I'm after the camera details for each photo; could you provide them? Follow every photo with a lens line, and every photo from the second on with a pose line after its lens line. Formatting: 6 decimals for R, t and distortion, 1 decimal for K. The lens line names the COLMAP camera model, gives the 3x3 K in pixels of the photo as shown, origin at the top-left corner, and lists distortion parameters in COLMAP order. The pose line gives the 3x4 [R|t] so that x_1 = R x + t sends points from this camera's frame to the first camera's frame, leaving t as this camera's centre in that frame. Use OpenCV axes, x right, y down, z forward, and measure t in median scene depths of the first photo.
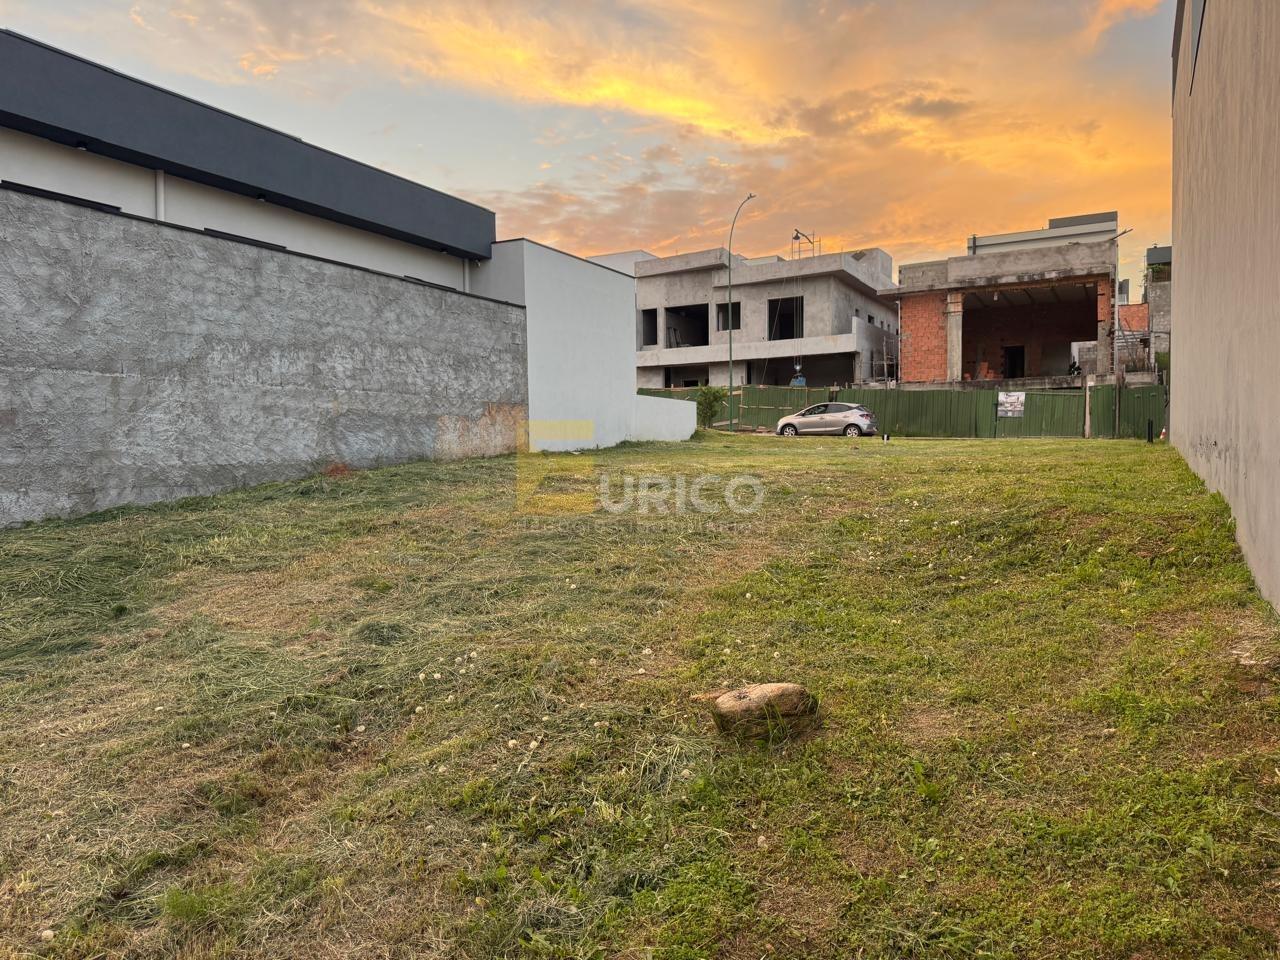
lens RADIAL K [[902.9, 0, 647.9], [0, 902.9, 487.2], [0, 0, 1]] dist [0.049045, -0.066148]
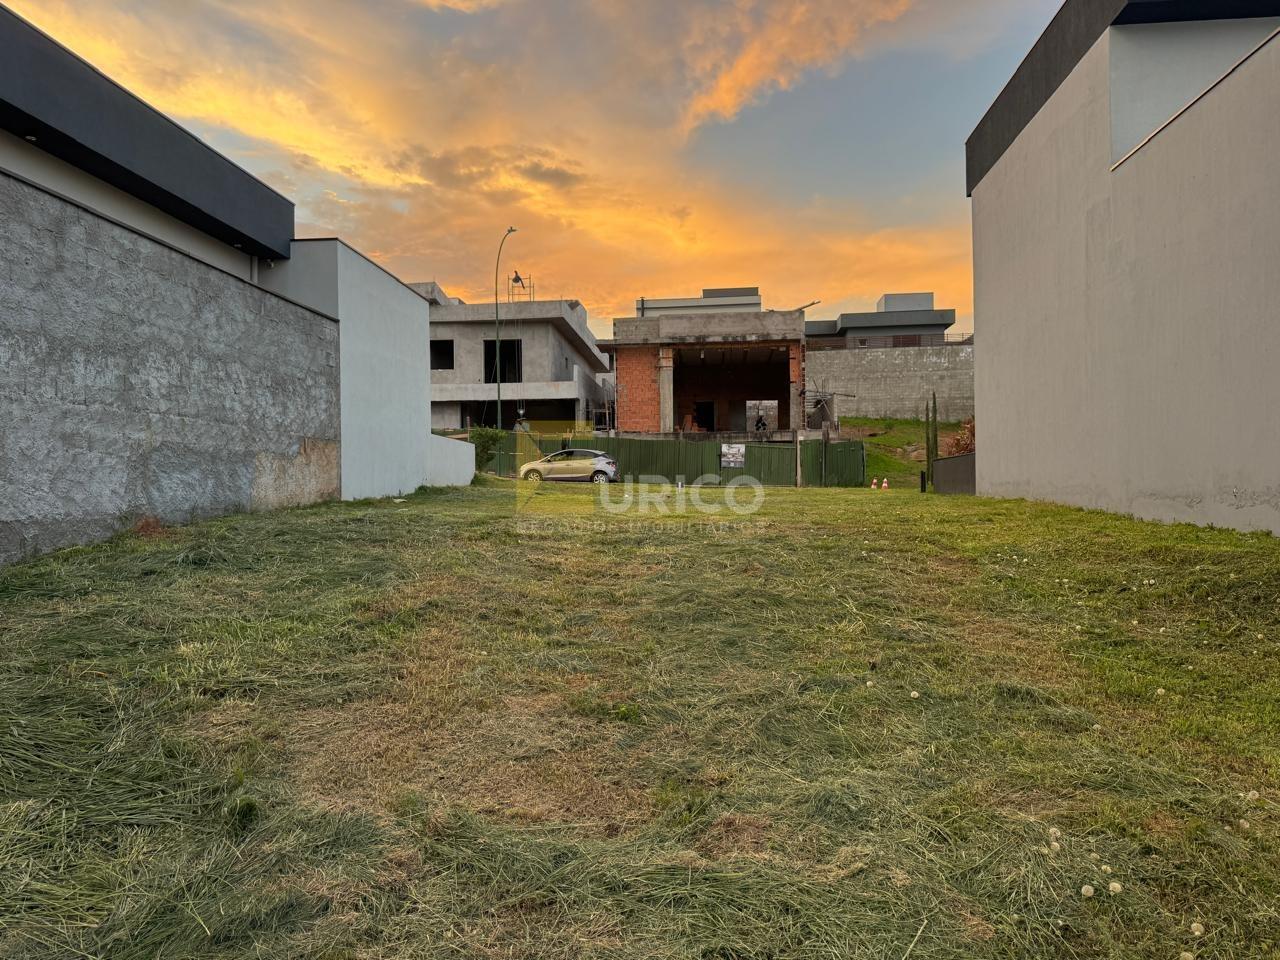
lens RADIAL K [[902.9, 0, 649.5], [0, 902.9, 487.9], [0, 0, 1]] dist [0.049045, -0.066148]
pose [[0.914889, 0.006862, 0.403647, -0.284871], [0.013821, 0.998737, -0.048305, -0.009596], [-0.403468, 0.049773, 0.913639, 0.201182]]
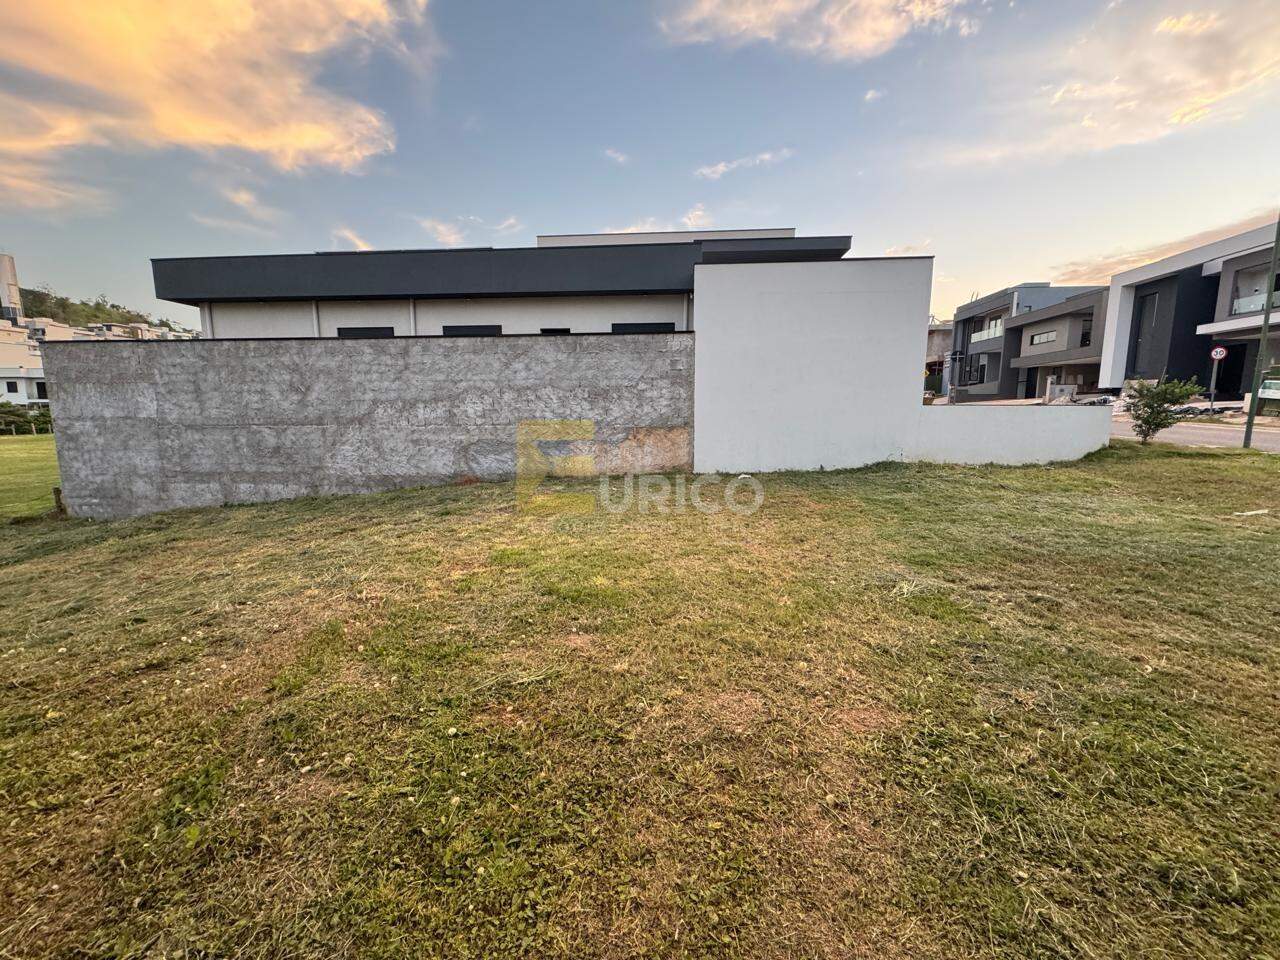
lens RADIAL K [[509.9, 0, 645.9], [0, 509.9, 481.6], [0, 0, 1]] dist [-0.001997, -0.000569]
pose [[0.393345, 0.133824, -0.909599, 0.539988], [-0.039186, 0.990891, 0.128838, -0.141347], [0.918556, -0.015034, 0.395006, 0.980492]]
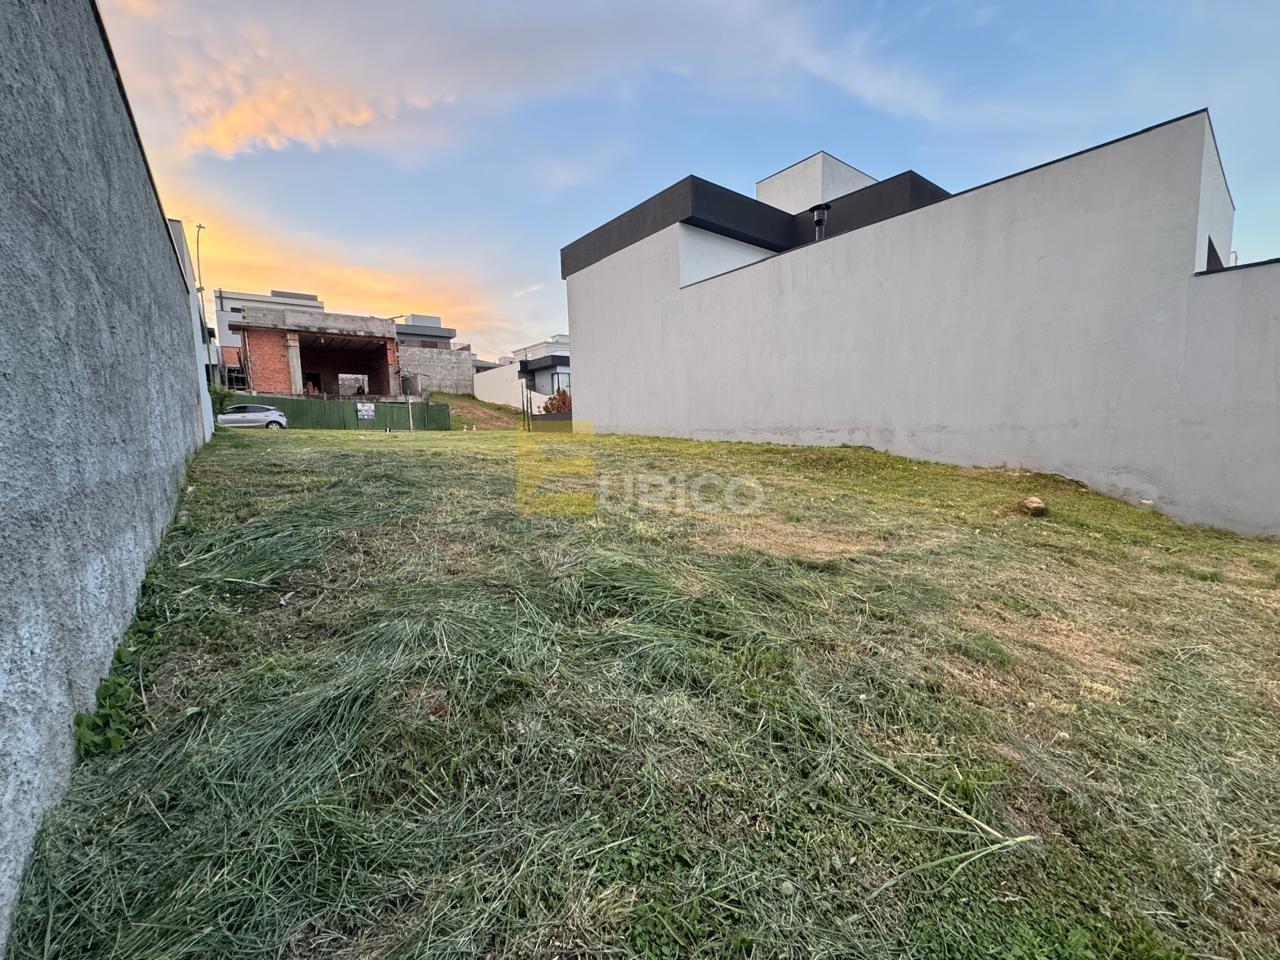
lens RADIAL K [[506.9, 0, 646.6], [0, 506.9, 487.5], [0, 0, 1]] dist [-0.011120, 0.003831]
pose [[0.376229, -0.104194, 0.920649, -0.658159], [0.055204, 0.994412, 0.089983, -0.019549], [-0.924881, 0.016969, 0.379879, 0.477056]]
